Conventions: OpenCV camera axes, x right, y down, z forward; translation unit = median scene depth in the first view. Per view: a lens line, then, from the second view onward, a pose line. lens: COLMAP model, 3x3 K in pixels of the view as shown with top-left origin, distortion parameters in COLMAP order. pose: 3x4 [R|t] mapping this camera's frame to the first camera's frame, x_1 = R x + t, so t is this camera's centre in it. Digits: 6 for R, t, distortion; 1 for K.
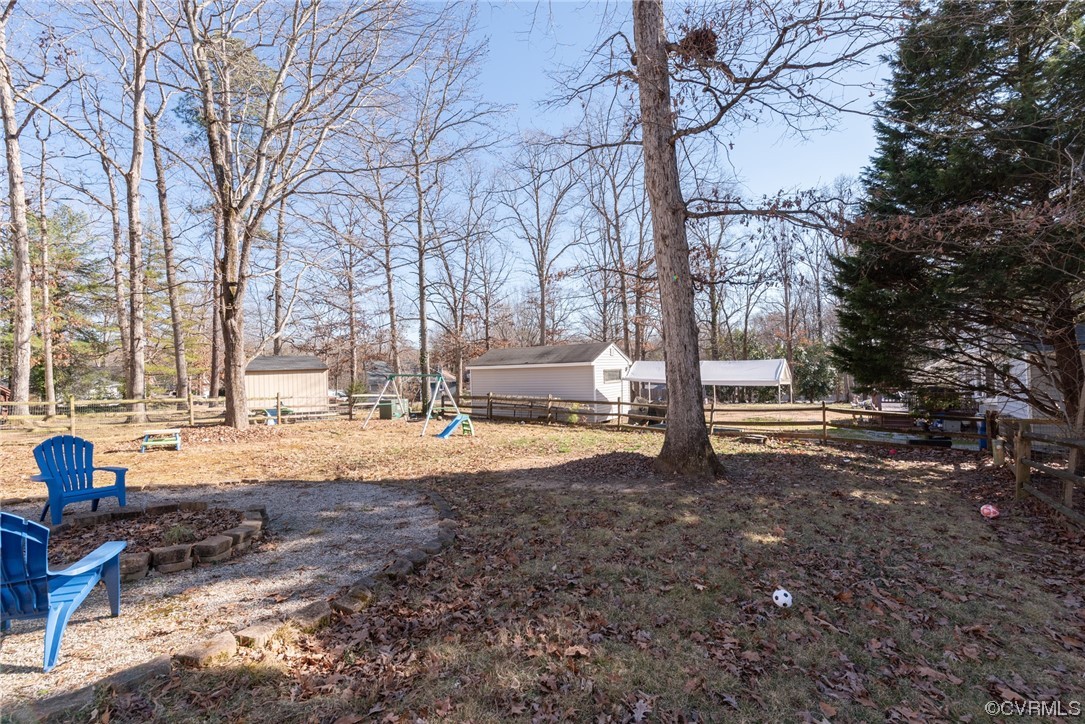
lens RADIAL K [[473.4, 0, 541.6], [0, 473.4, 363.2], [0, 0, 1]] dist [0.001423, 0.000579]
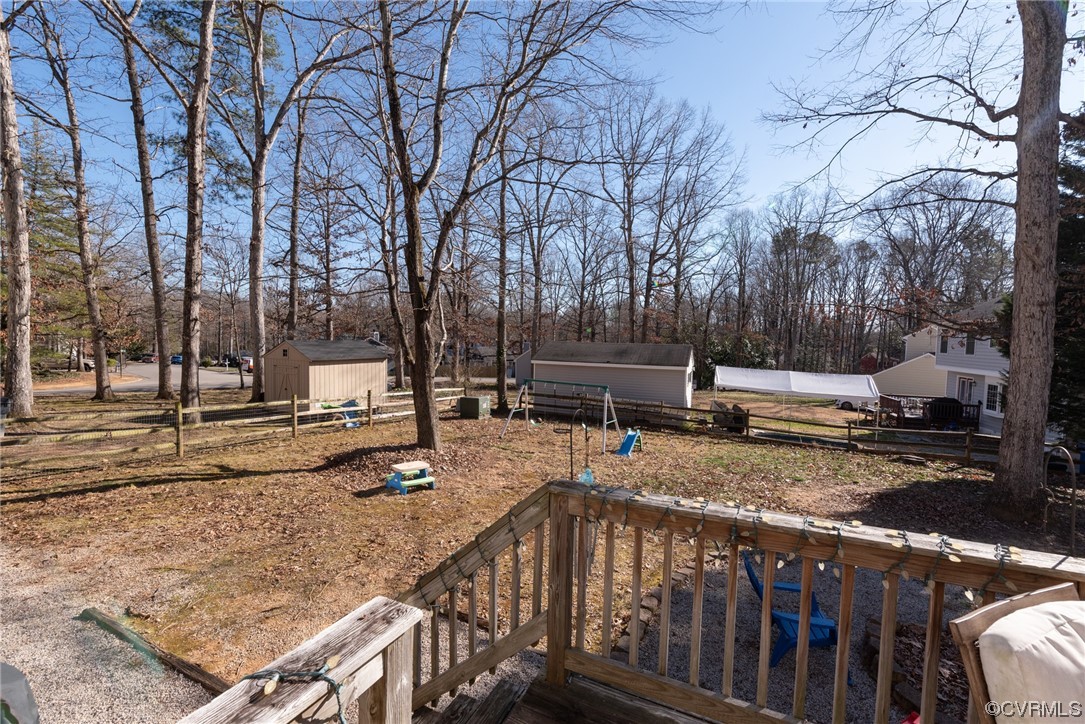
lens RADIAL K [[473.4, 0, 537.7], [0, 473.4, 362.2], [0, 0, 1]] dist [0.001423, 0.000579]
pose [[0.974030, 0.040828, 0.222709, -0.574629], [-0.055445, 0.996671, 0.059776, -0.074034], [-0.219527, -0.070572, 0.973051, 0.114884]]
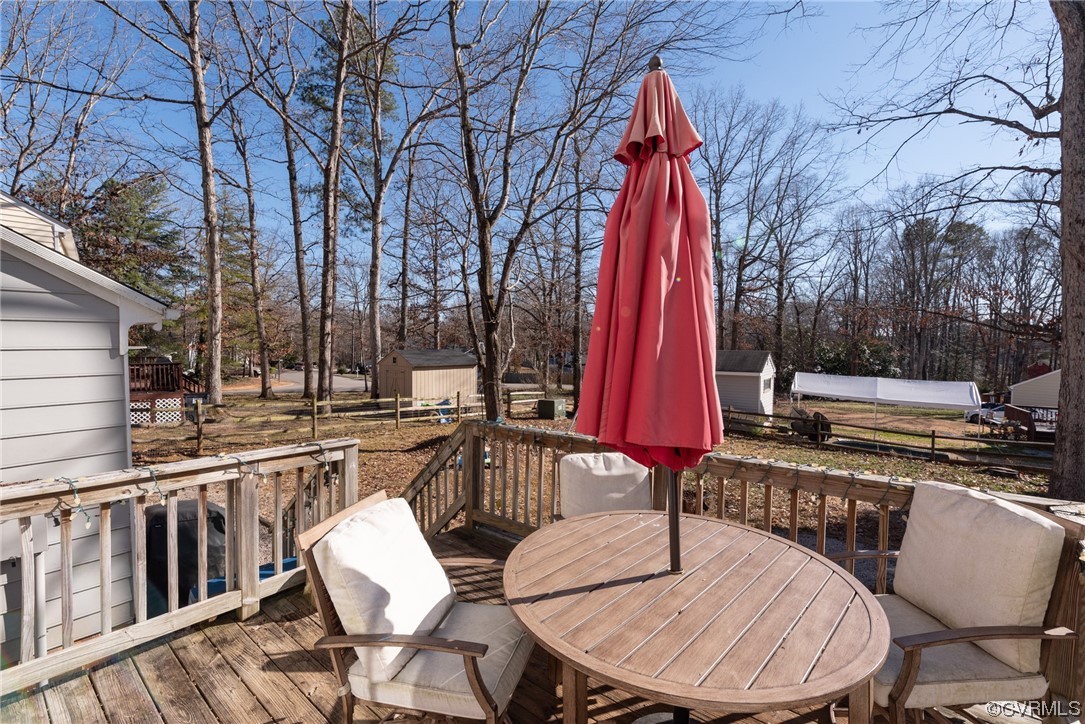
lens RADIAL K [[473.4, 0, 535.5], [0, 473.4, 362.9], [0, 0, 1]] dist [0.001423, 0.000579]
pose [[0.999109, 0.042154, -0.002220, -0.499426], [-0.041977, 0.997707, 0.053092, -0.076776], [0.004453, -0.052952, 0.998587, -0.013177]]
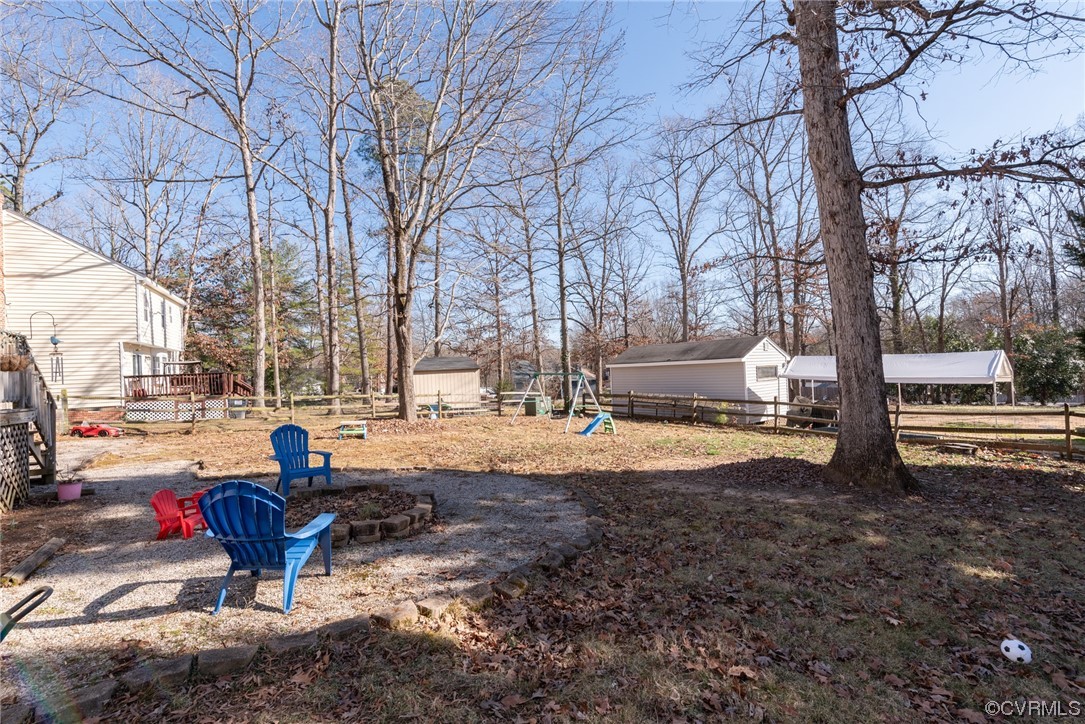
lens RADIAL K [[473.4, 0, 539.1], [0, 473.4, 363.4], [0, 0, 1]] dist [0.001423, 0.000579]
pose [[0.956417, -0.013265, -0.291702, -0.004865], [0.014717, 0.999888, 0.002784, -0.000561], [0.291633, -0.006956, 0.956505, 0.000713]]
